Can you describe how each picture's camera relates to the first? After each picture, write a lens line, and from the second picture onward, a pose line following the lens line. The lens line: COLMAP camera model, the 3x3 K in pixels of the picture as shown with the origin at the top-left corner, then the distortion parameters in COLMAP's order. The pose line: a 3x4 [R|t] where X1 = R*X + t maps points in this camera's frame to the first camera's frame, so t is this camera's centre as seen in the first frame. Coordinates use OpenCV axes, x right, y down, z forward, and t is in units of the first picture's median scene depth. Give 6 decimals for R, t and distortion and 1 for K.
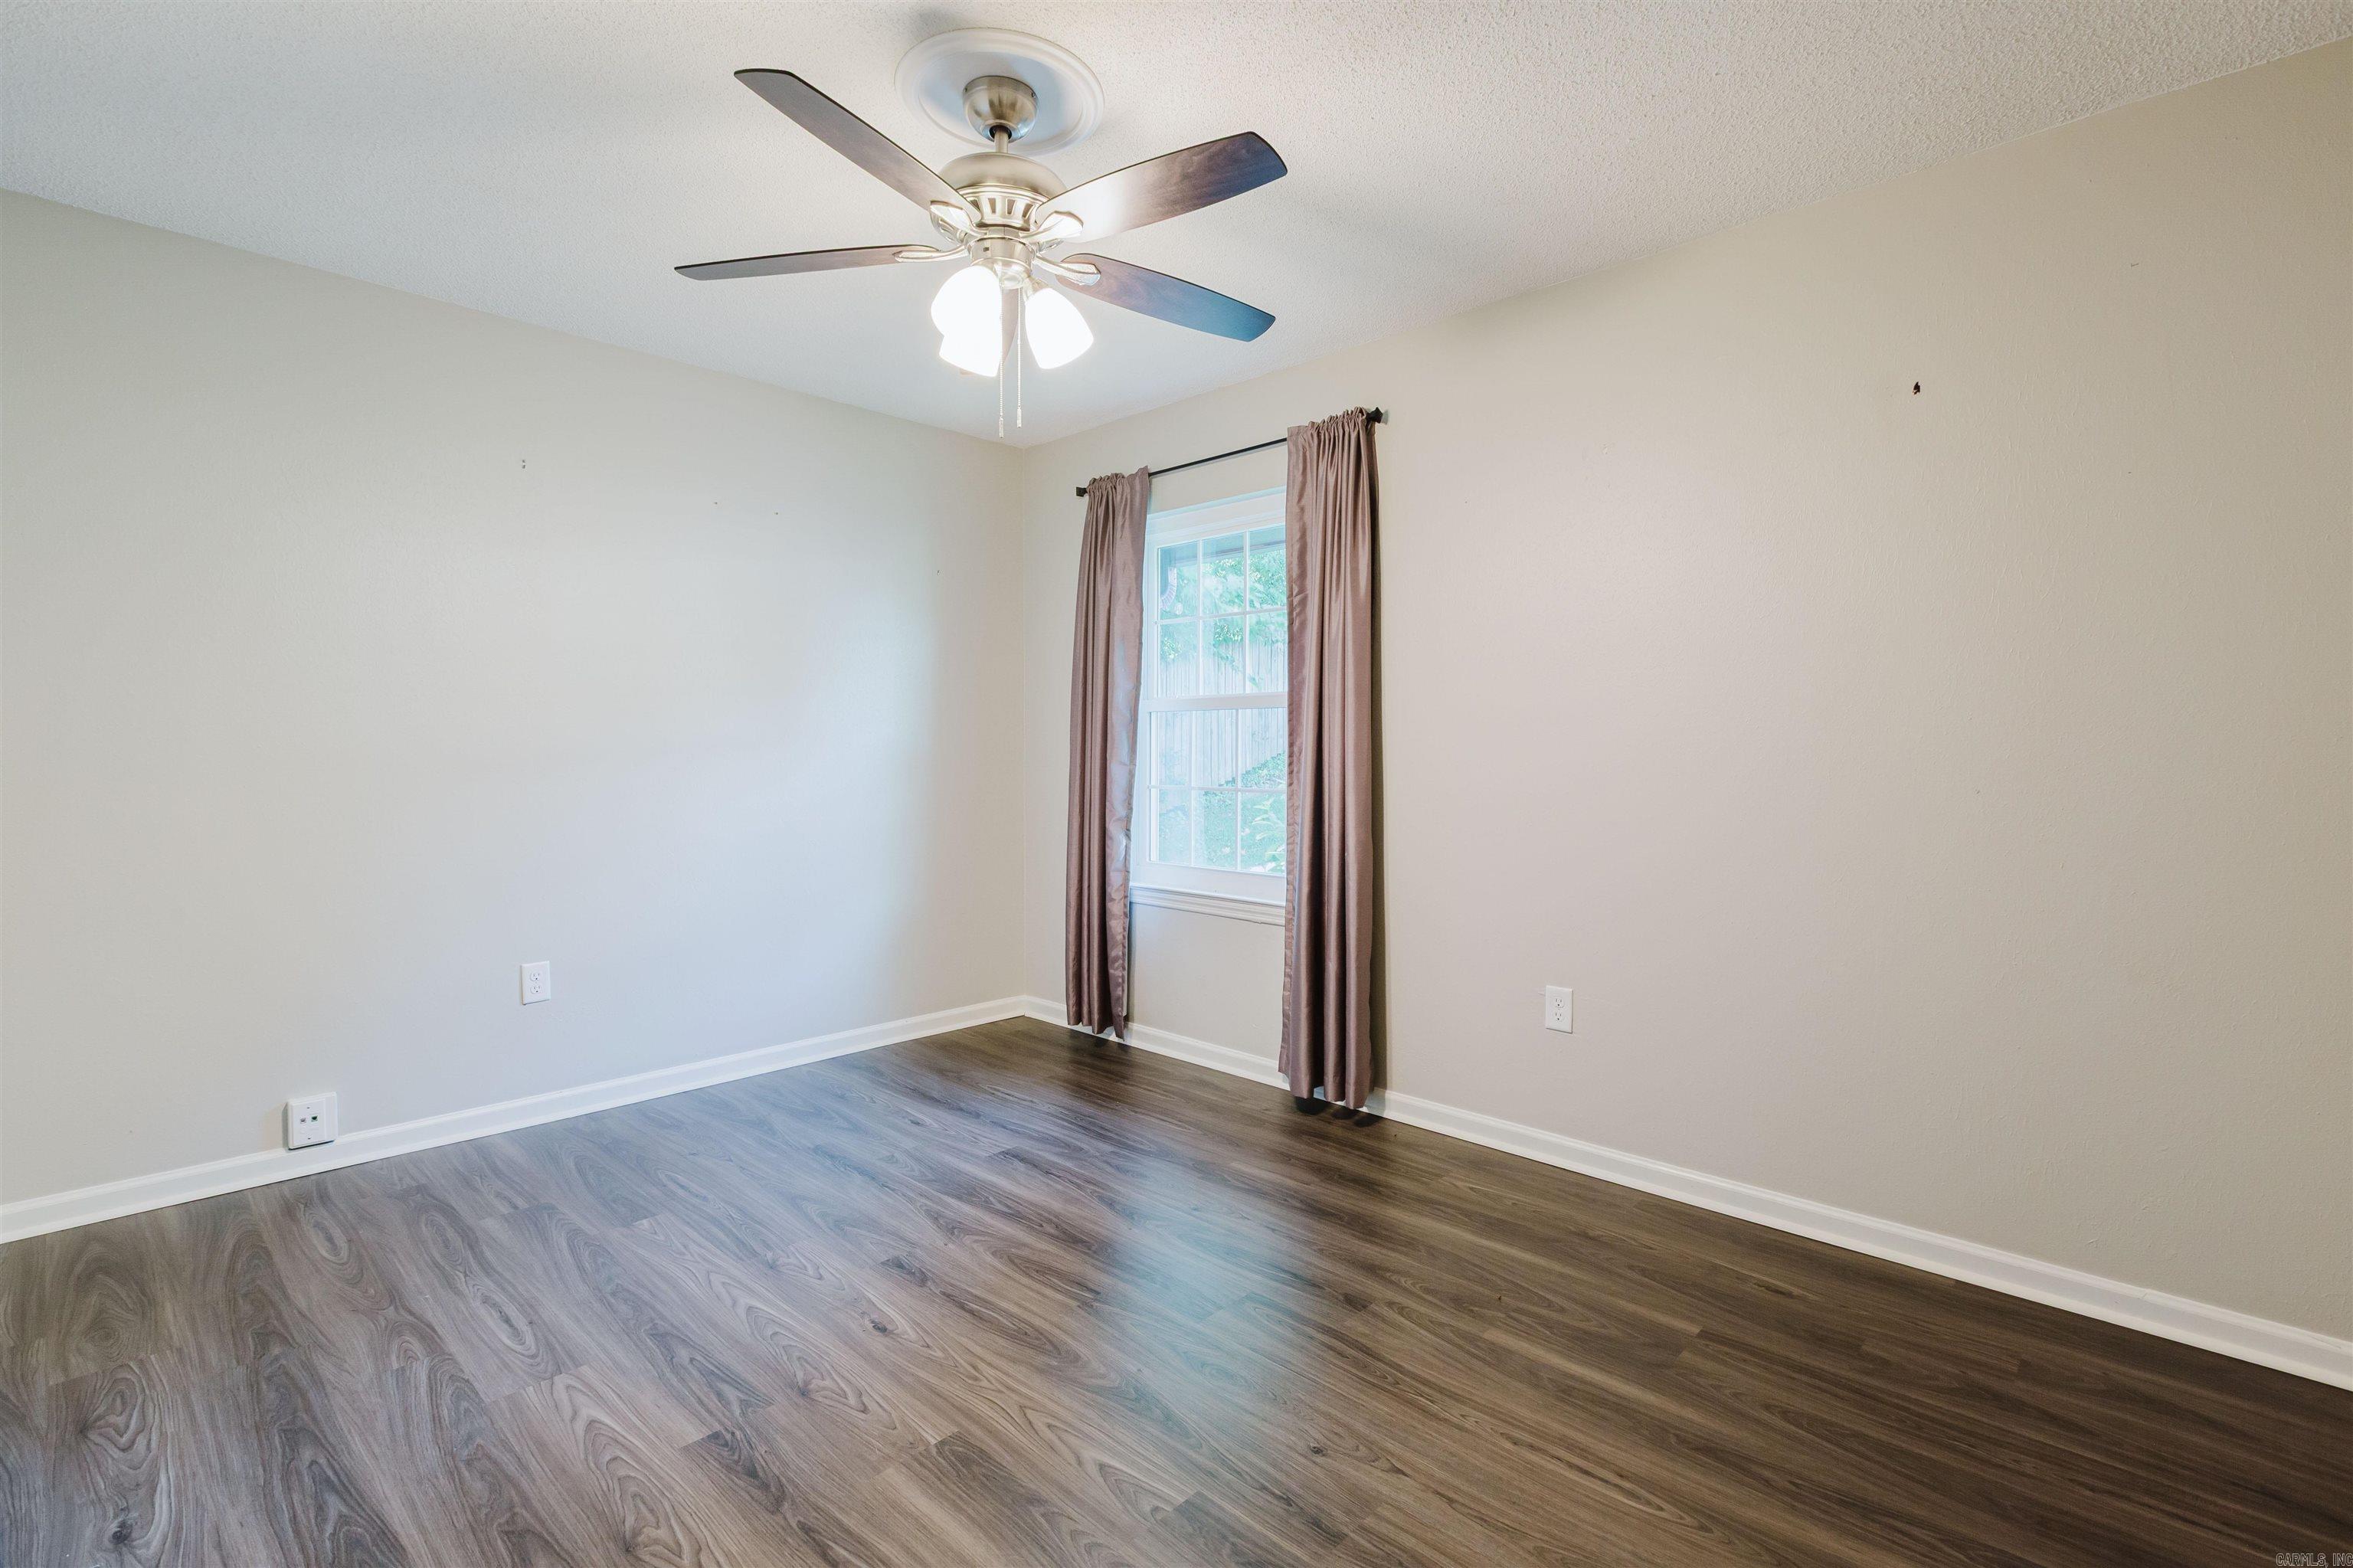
lens RADIAL K [[1051.3, 0, 1177.0], [0, 1051.3, 781.9], [0, 0, 1]] dist [0.000036, -0.000784]
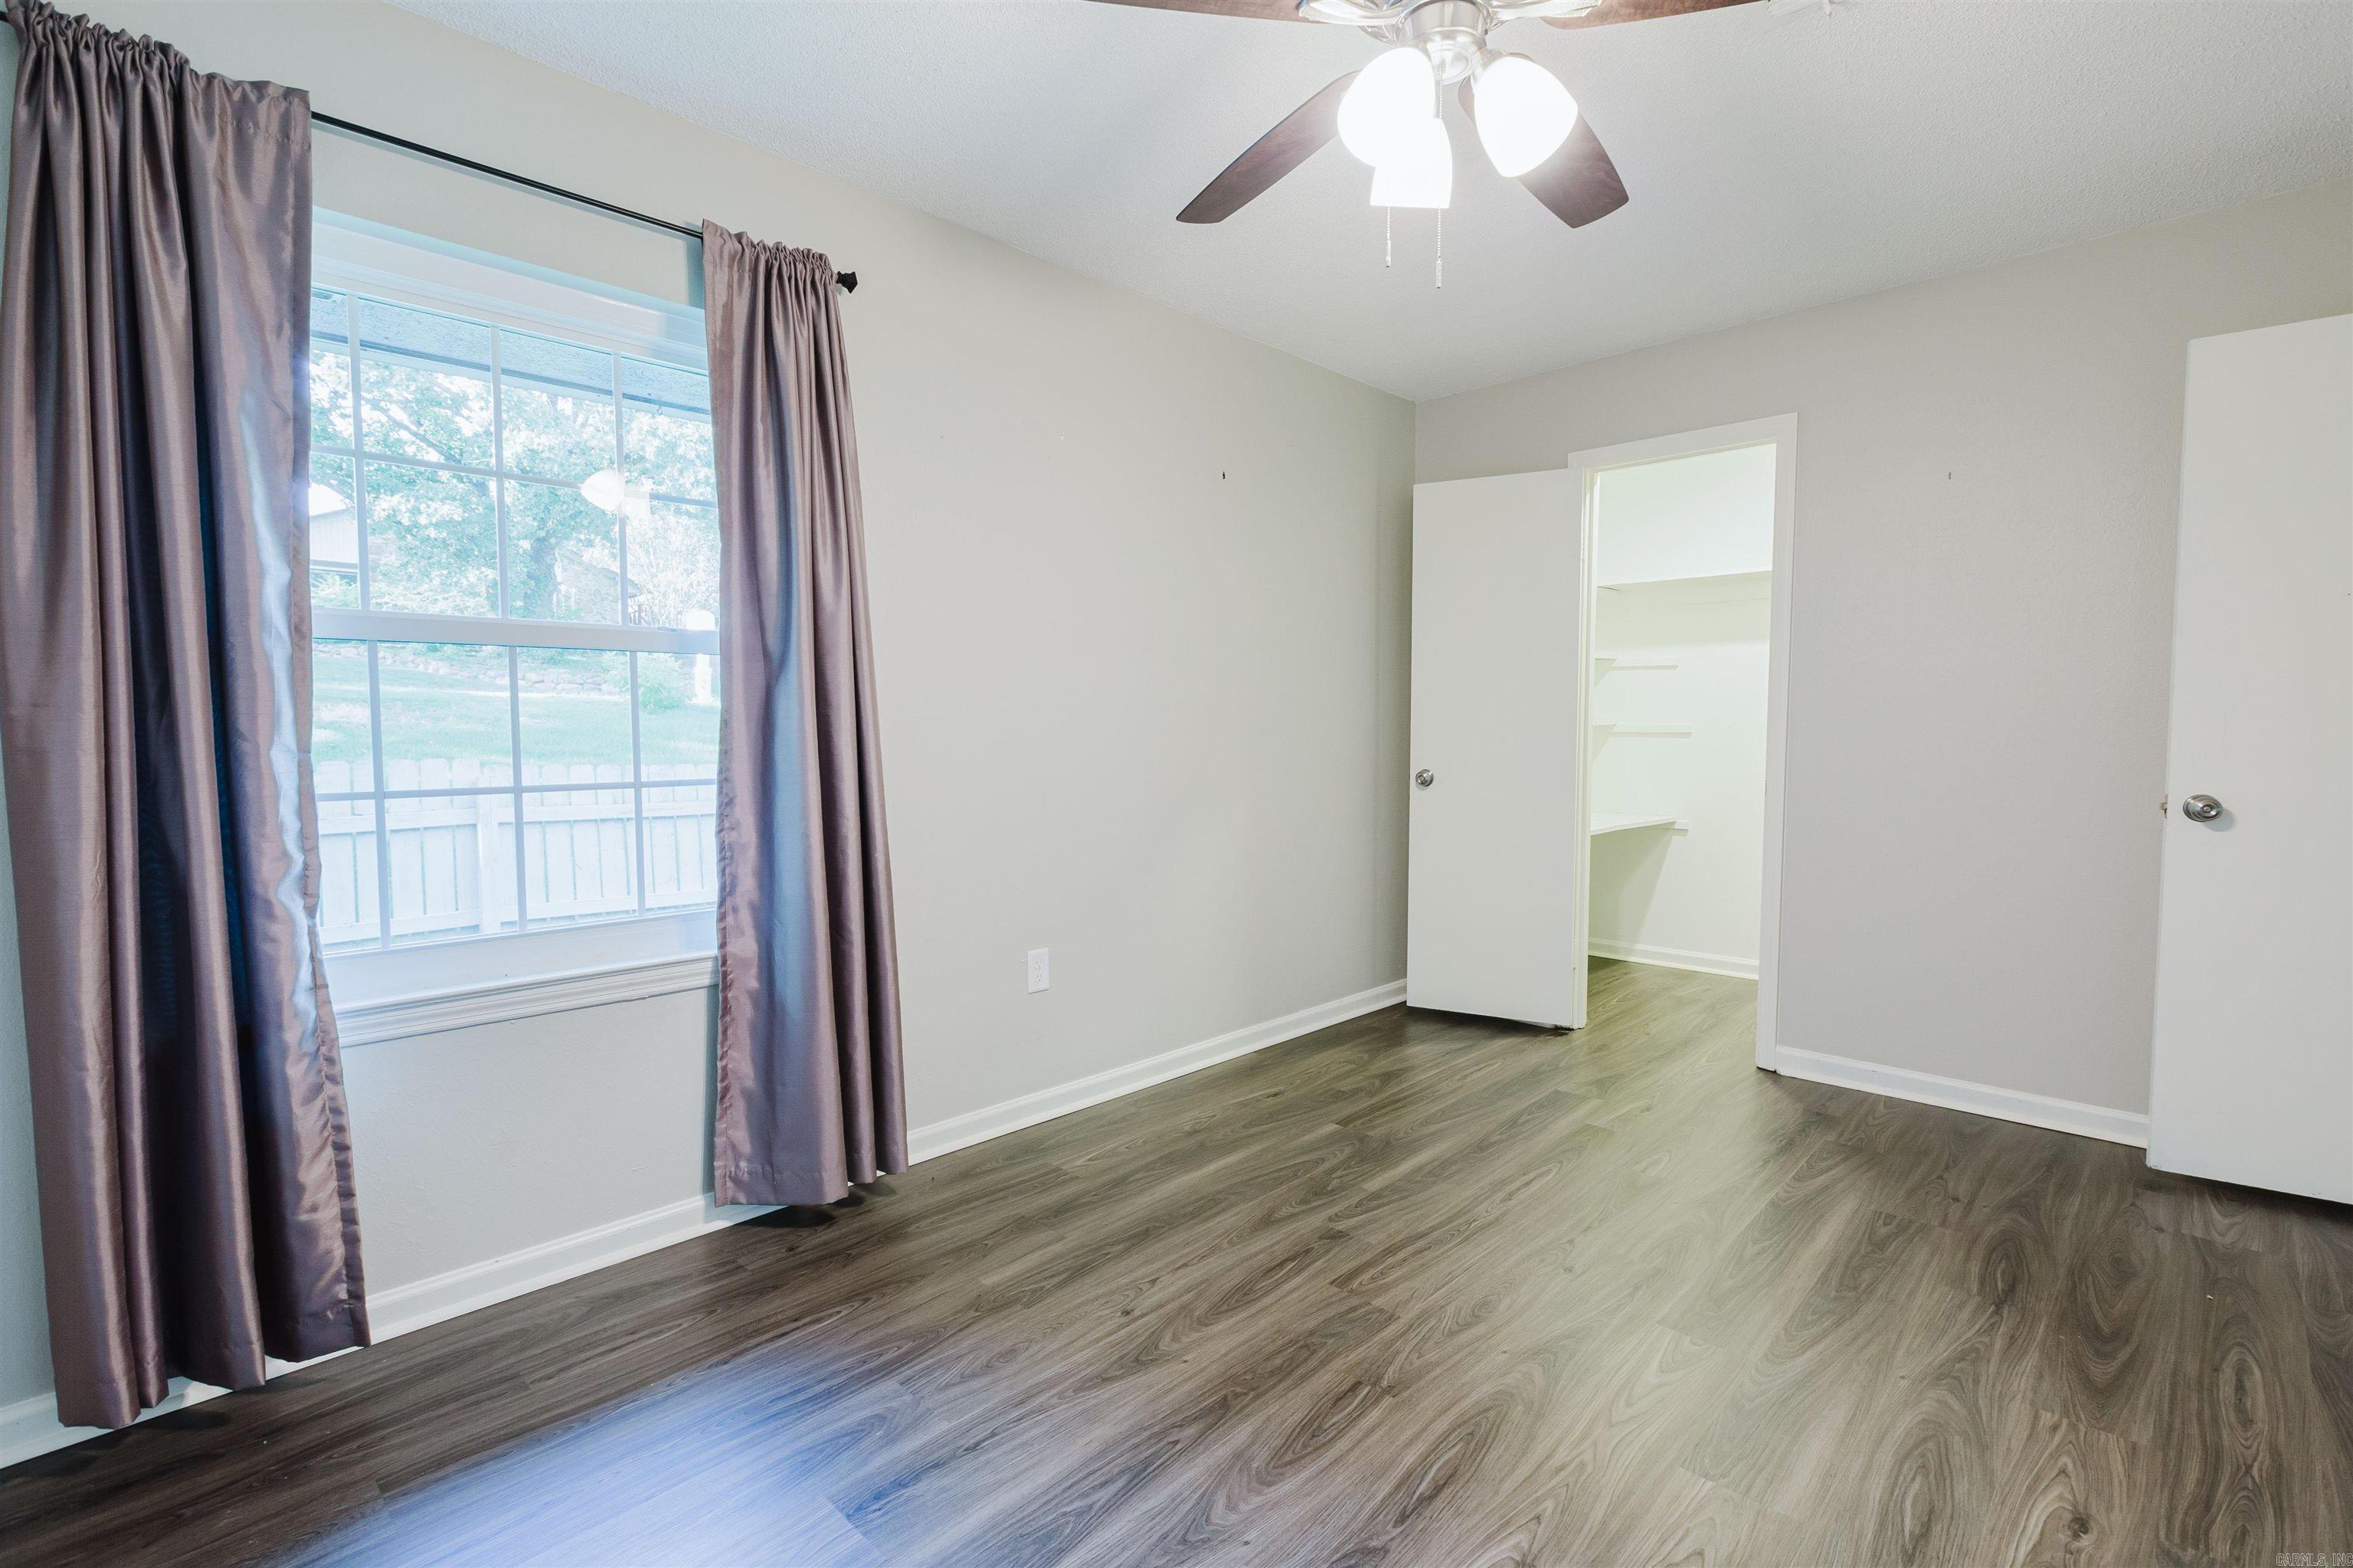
lens RADIAL K [[1051.3, 0, 1177.0], [0, 1051.3, 781.9], [0, 0, 1]] dist [0.000036, -0.000784]
pose [[0.032049, -0.054722, 0.997987, -0.729466], [0.035518, 0.997932, 0.053578, -0.020769], [-0.998855, 0.033729, 0.033926, 0.926838]]
